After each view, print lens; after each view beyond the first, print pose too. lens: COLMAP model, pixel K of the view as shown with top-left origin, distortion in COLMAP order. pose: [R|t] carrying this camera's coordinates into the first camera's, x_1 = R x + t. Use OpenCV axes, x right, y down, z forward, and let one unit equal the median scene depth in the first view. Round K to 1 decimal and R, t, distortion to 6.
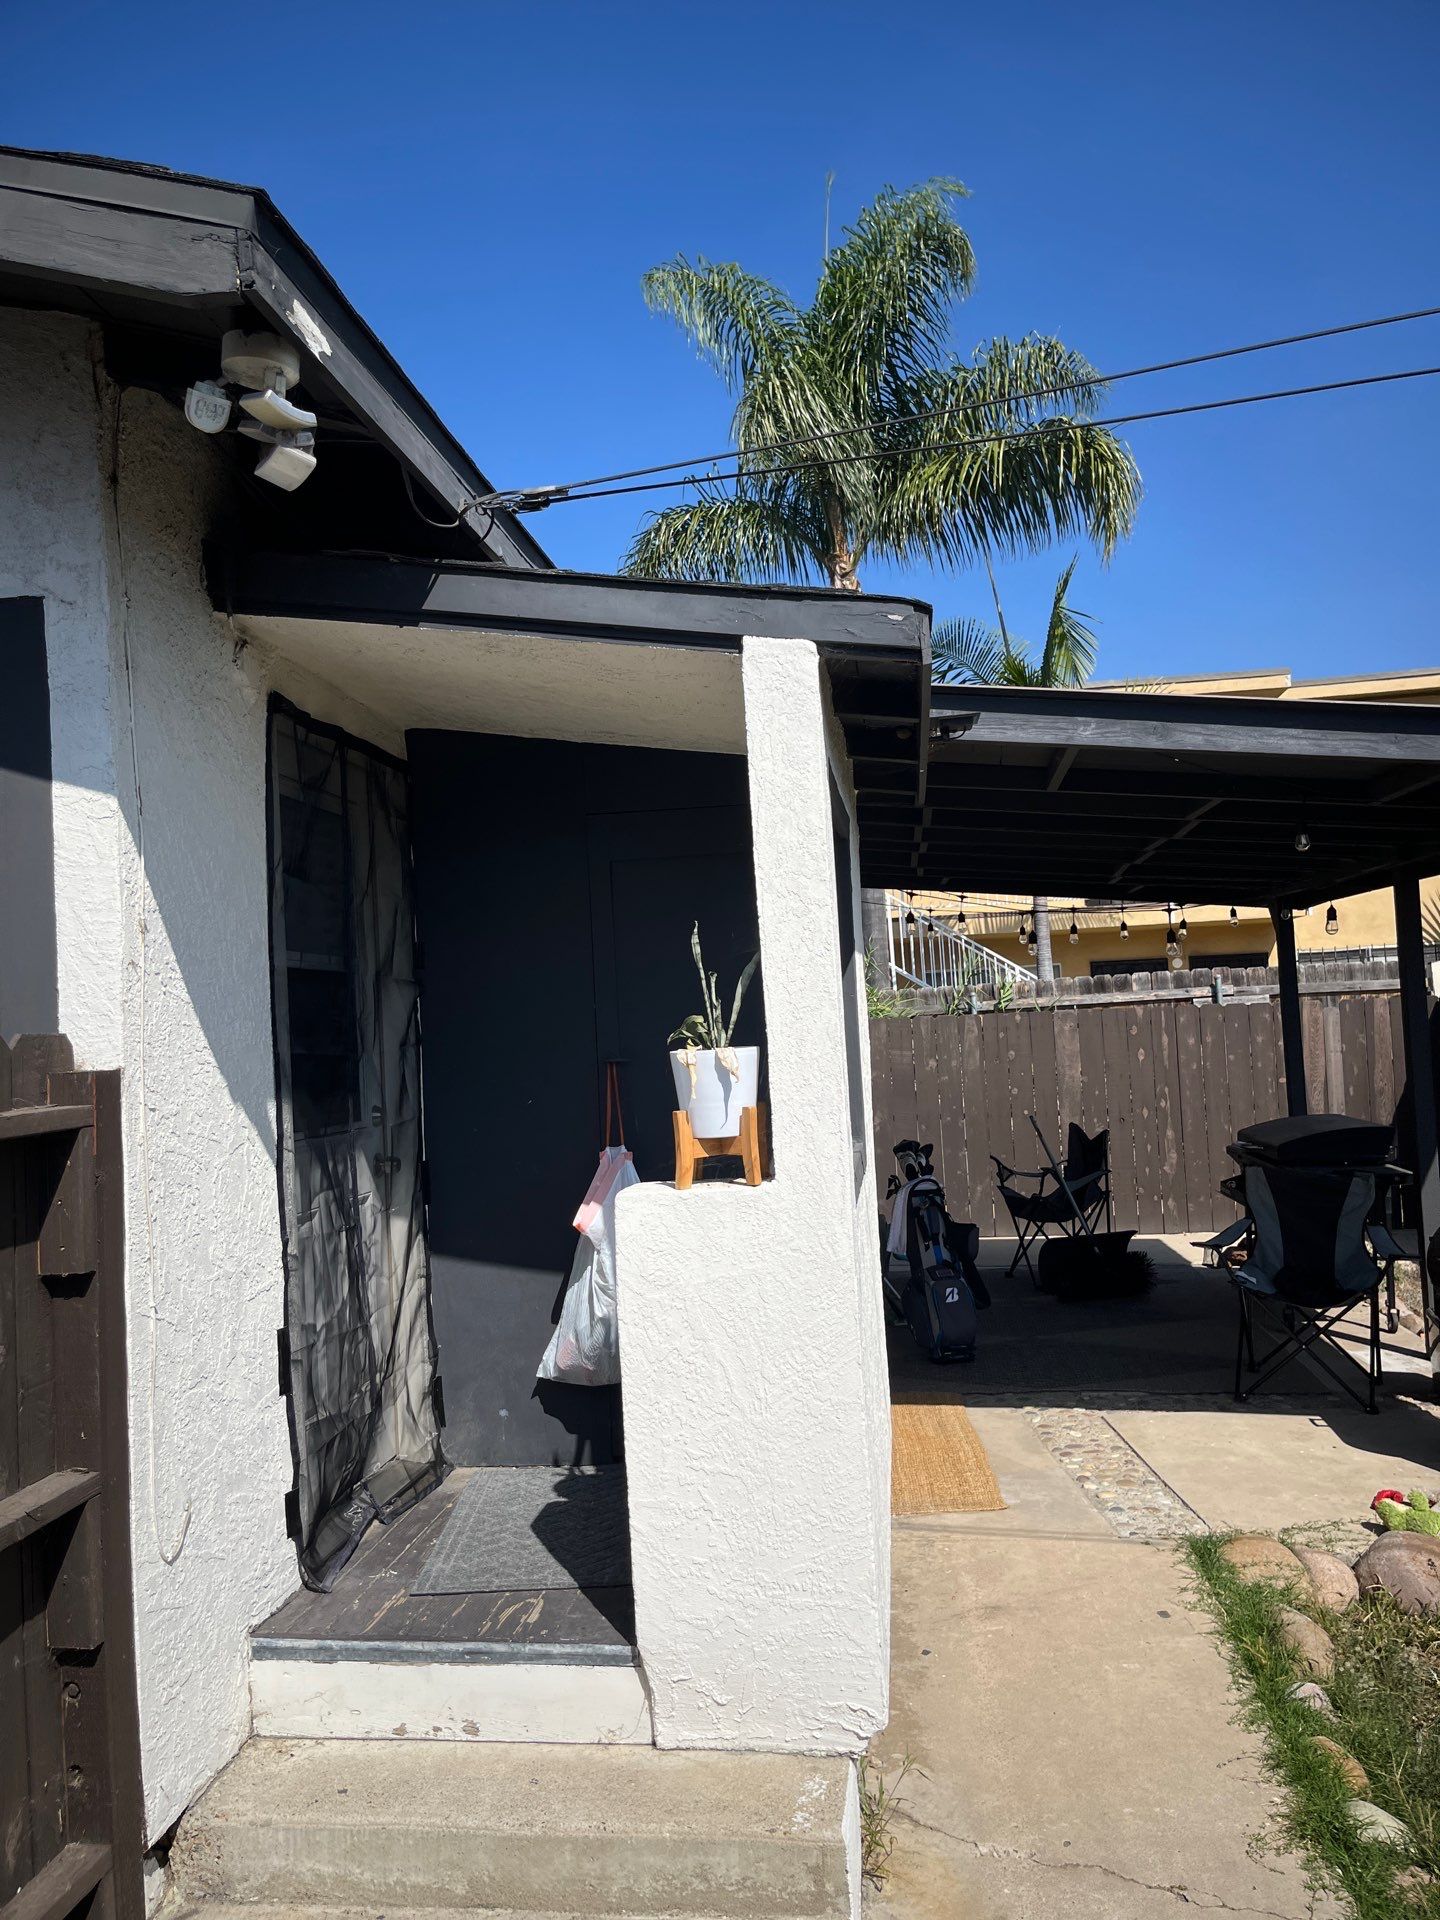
lens RADIAL K [[1452.9, 0, 728.3], [0, 1452.9, 970.0], [0, 0, 1]] dist [0.052277, -0.081102]
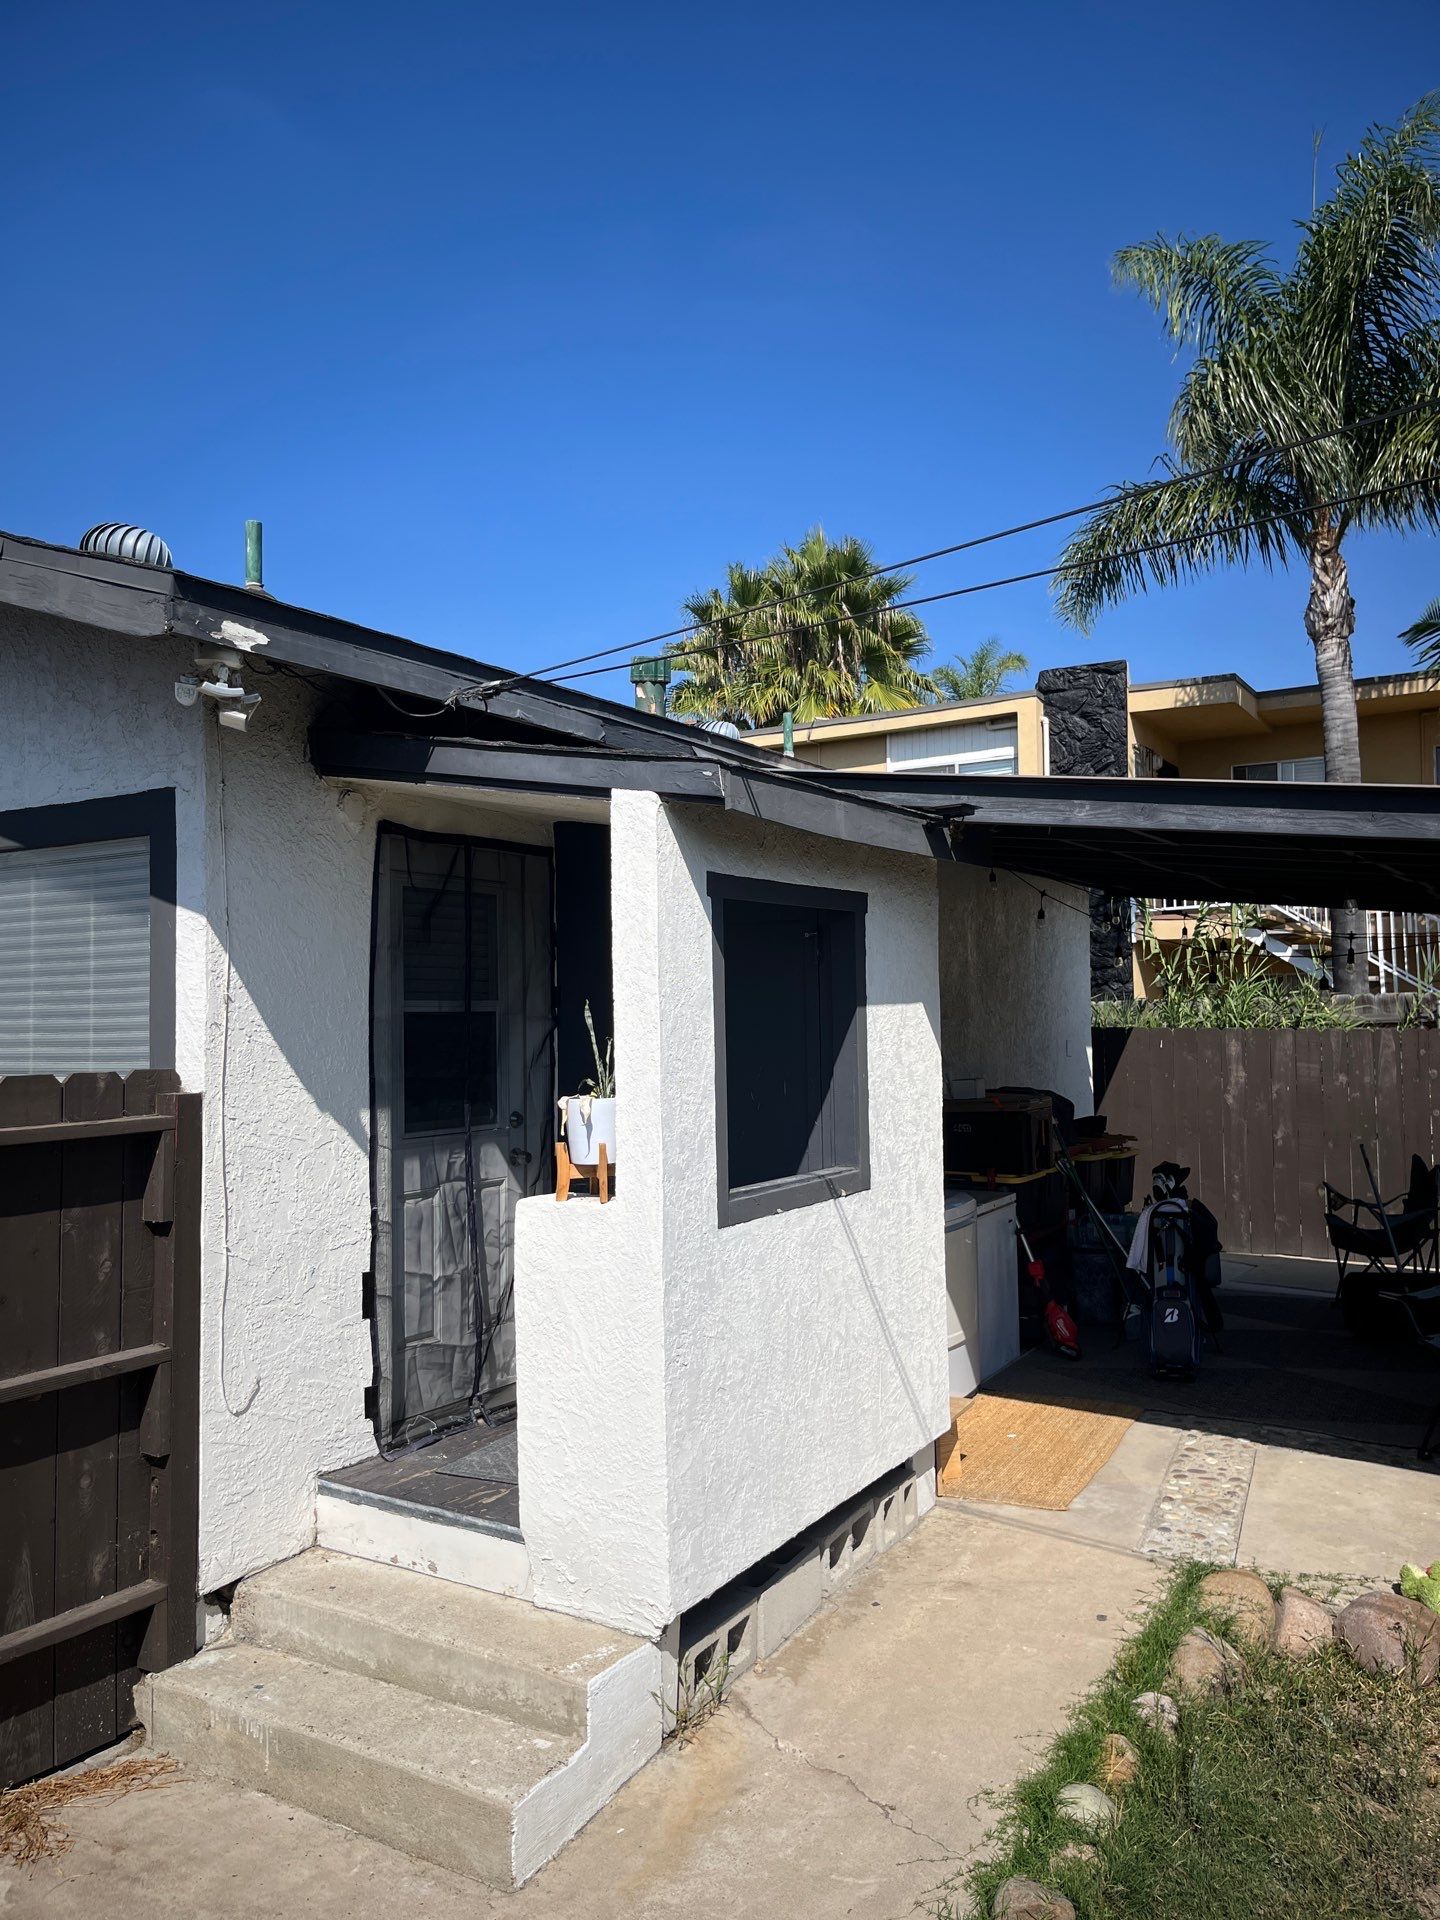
lens RADIAL K [[1452.9, 0, 714.0], [0, 1452.9, 957.0], [0, 0, 1]] dist [0.052277, -0.081102]
pose [[0.909625, 0.019875, -0.414955, 0.636065], [-0.014453, 0.999764, 0.016205, -0.096674], [0.415179, -0.008743, 0.909698, -0.164333]]
